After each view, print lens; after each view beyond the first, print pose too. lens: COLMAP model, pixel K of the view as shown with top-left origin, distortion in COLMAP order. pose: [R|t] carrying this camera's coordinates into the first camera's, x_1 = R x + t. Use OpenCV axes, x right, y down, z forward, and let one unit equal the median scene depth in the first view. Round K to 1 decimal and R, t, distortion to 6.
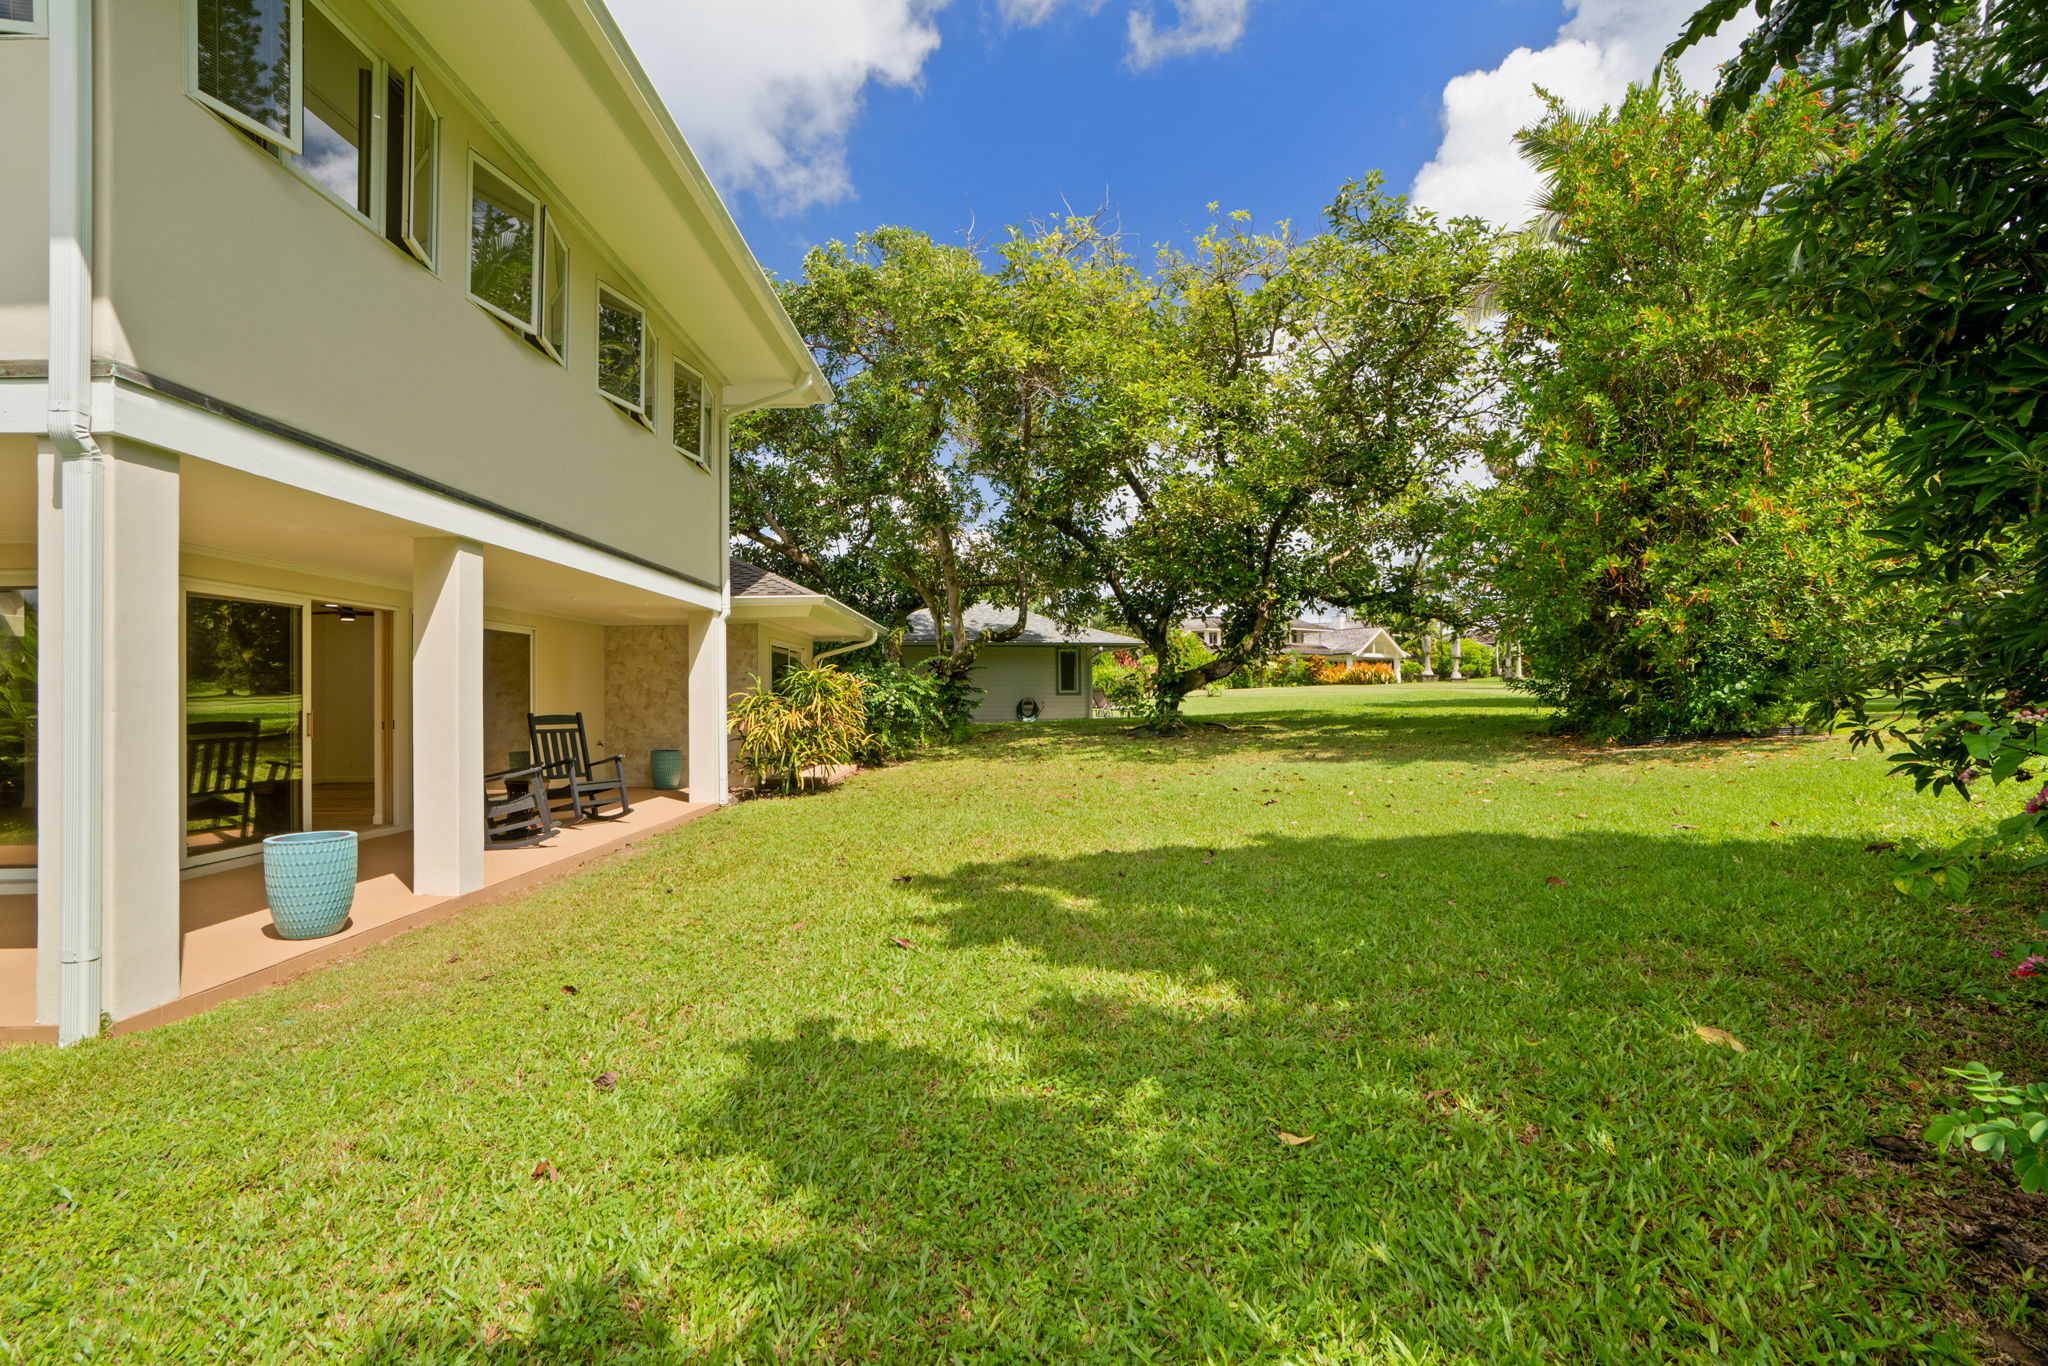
lens RADIAL K [[966.3, 0, 1007.3], [0, 966.3, 687.6], [0, 0, 1]] dist [-0.040847, 0.024671]
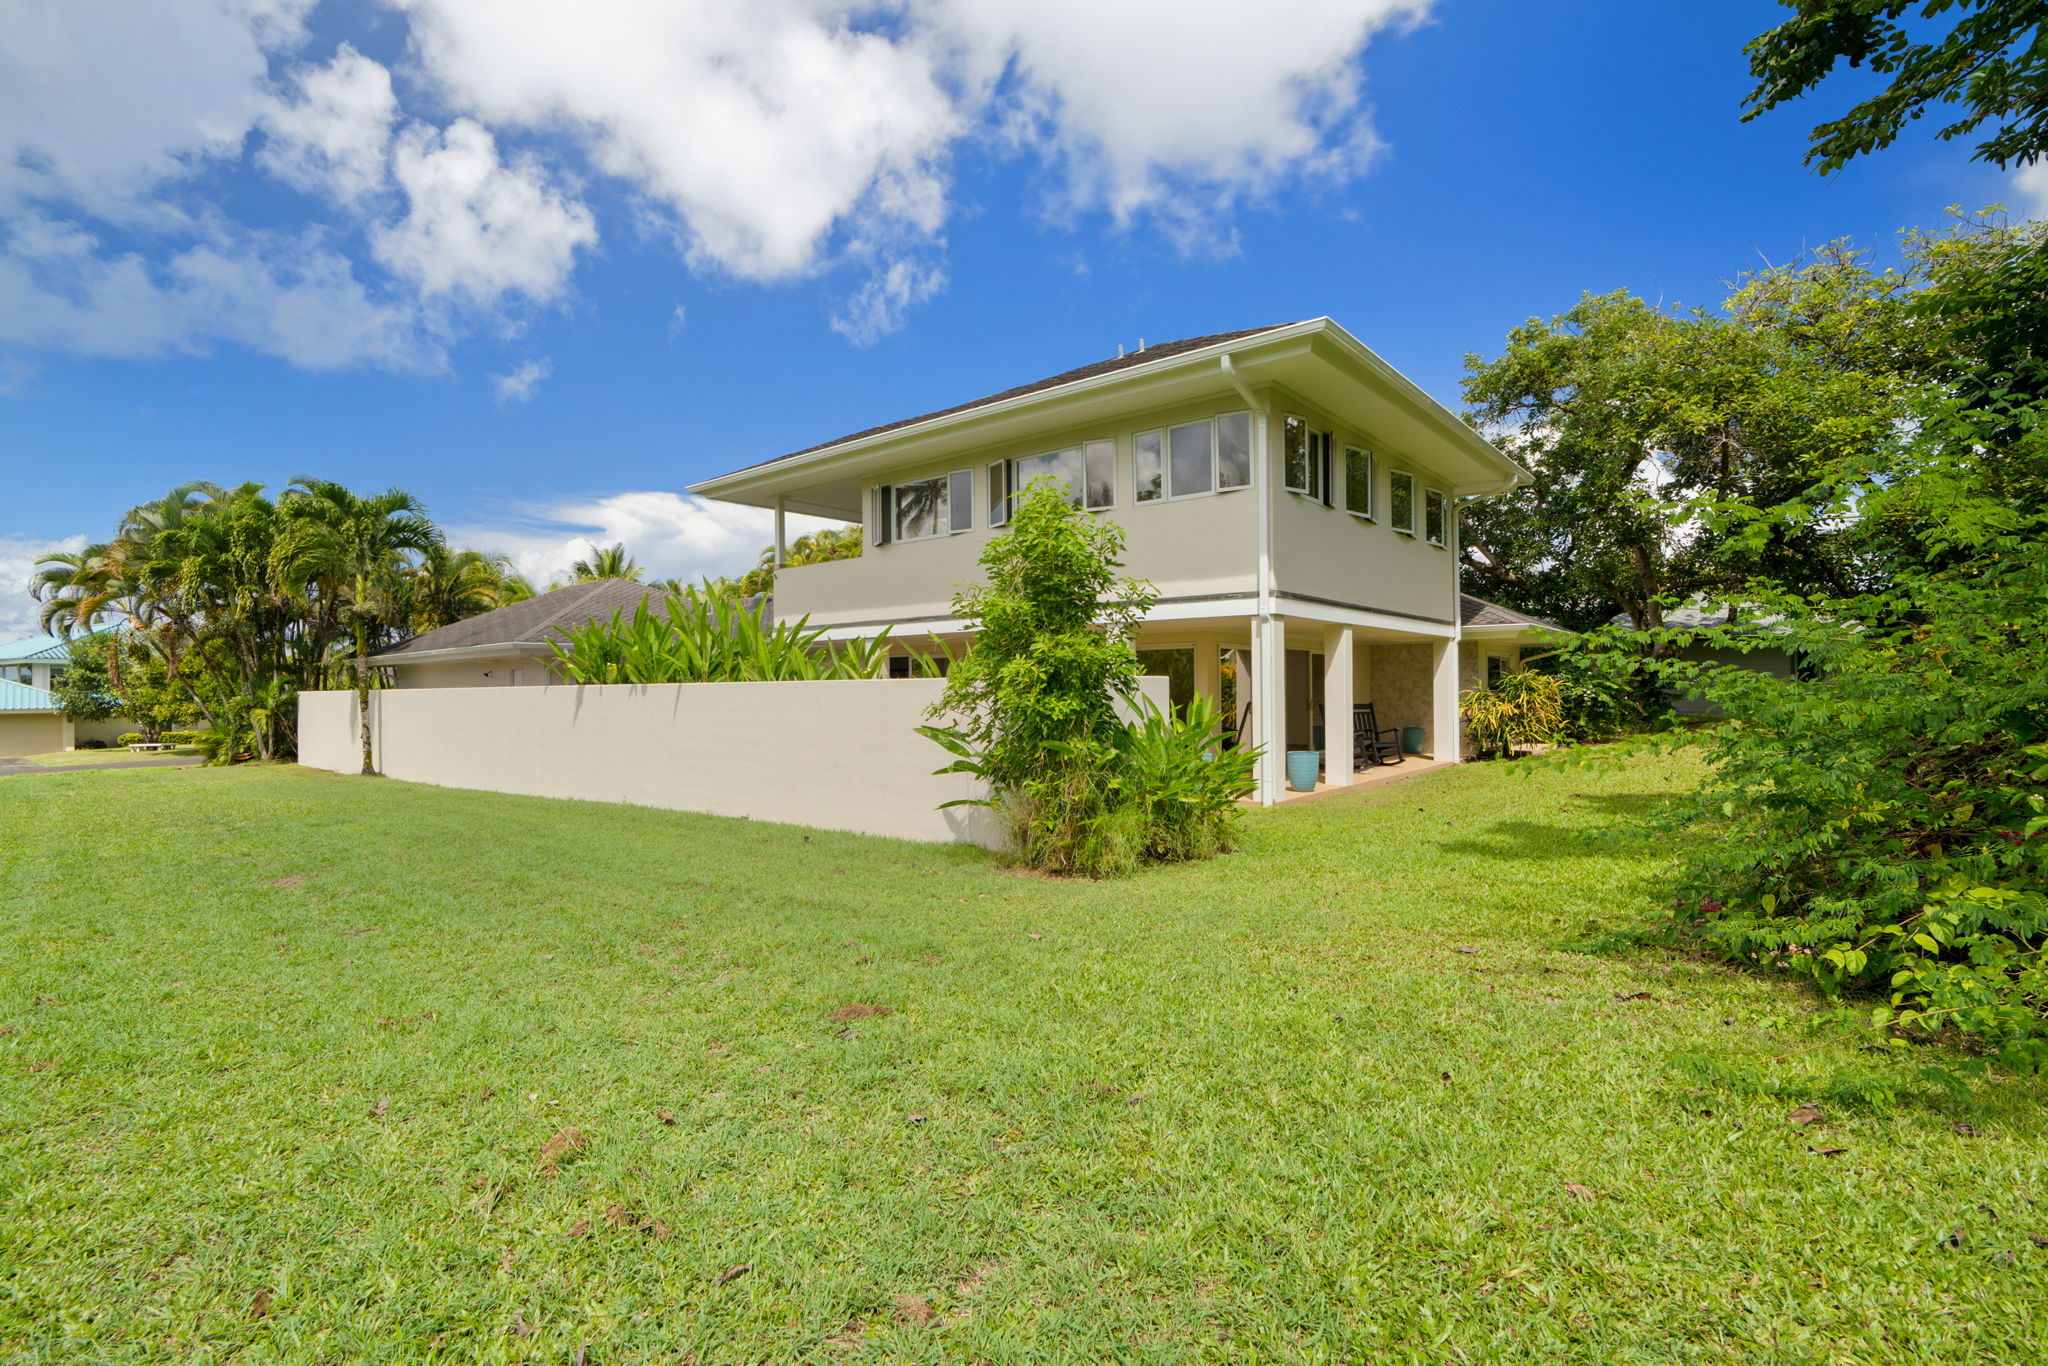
lens RADIAL K [[966.3, 0, 1007.3], [0, 966.3, 687.6], [0, 0, 1]] dist [-0.040847, 0.024671]
pose [[0.772736, 0.000851, -0.634727, 0.113536], [0.007734, 0.999912, 0.010756, -0.019651], [0.634681, -0.013221, 0.772661, -0.591920]]
